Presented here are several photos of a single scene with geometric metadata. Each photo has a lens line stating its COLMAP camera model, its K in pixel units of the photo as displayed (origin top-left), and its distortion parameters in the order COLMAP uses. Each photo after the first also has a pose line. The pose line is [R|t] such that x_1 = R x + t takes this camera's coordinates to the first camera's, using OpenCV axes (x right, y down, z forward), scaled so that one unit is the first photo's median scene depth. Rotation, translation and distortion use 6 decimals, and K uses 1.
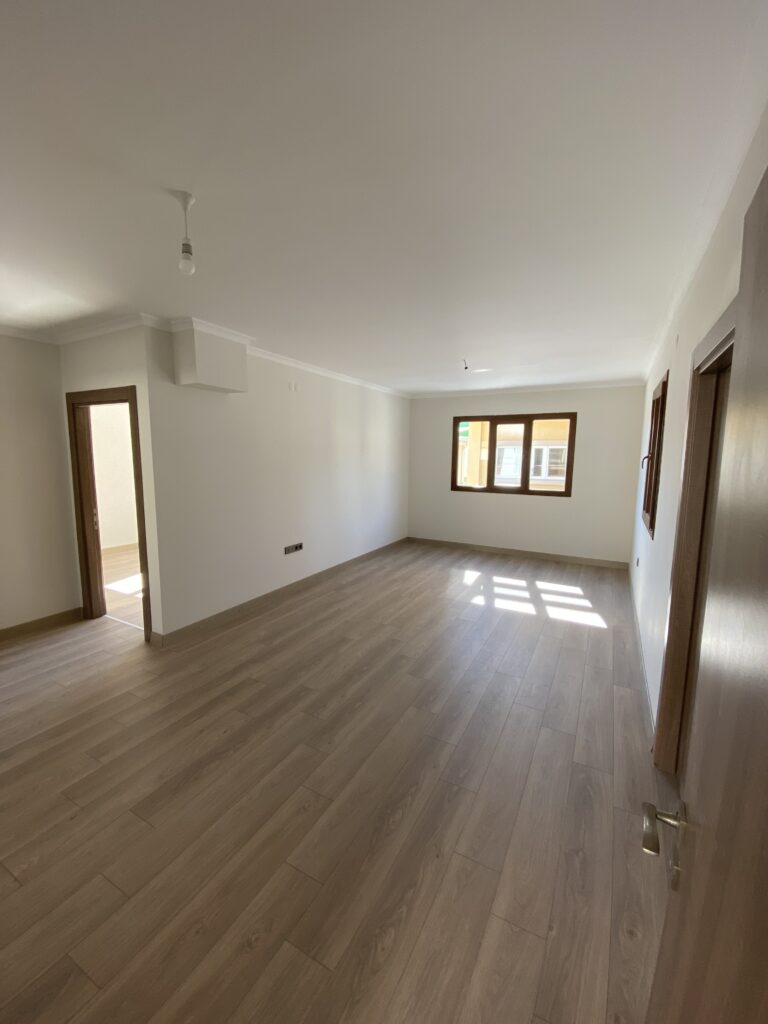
lens RADIAL K [[425.1, 0, 384.0], [0, 425.1, 512.0], [0, 0, 1]] dist [-0.000032, -0.000437]
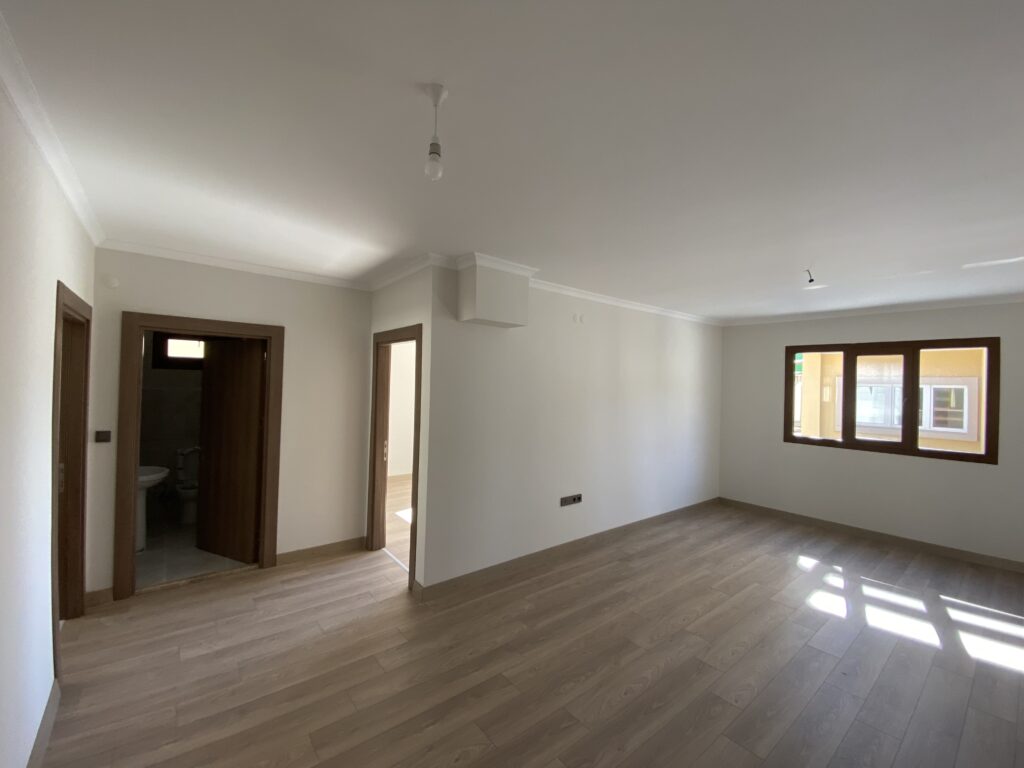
lens RADIAL K [[425.1, 0, 505.4], [0, 425.1, 382.7], [0, 0, 1]] dist [-0.000032, -0.000437]
pose [[0.921880, 0.008740, -0.387377, -0.006586], [-0.066619, 0.988434, -0.136238, -0.029319], [0.381706, 0.151402, 0.911799, 0.154119]]
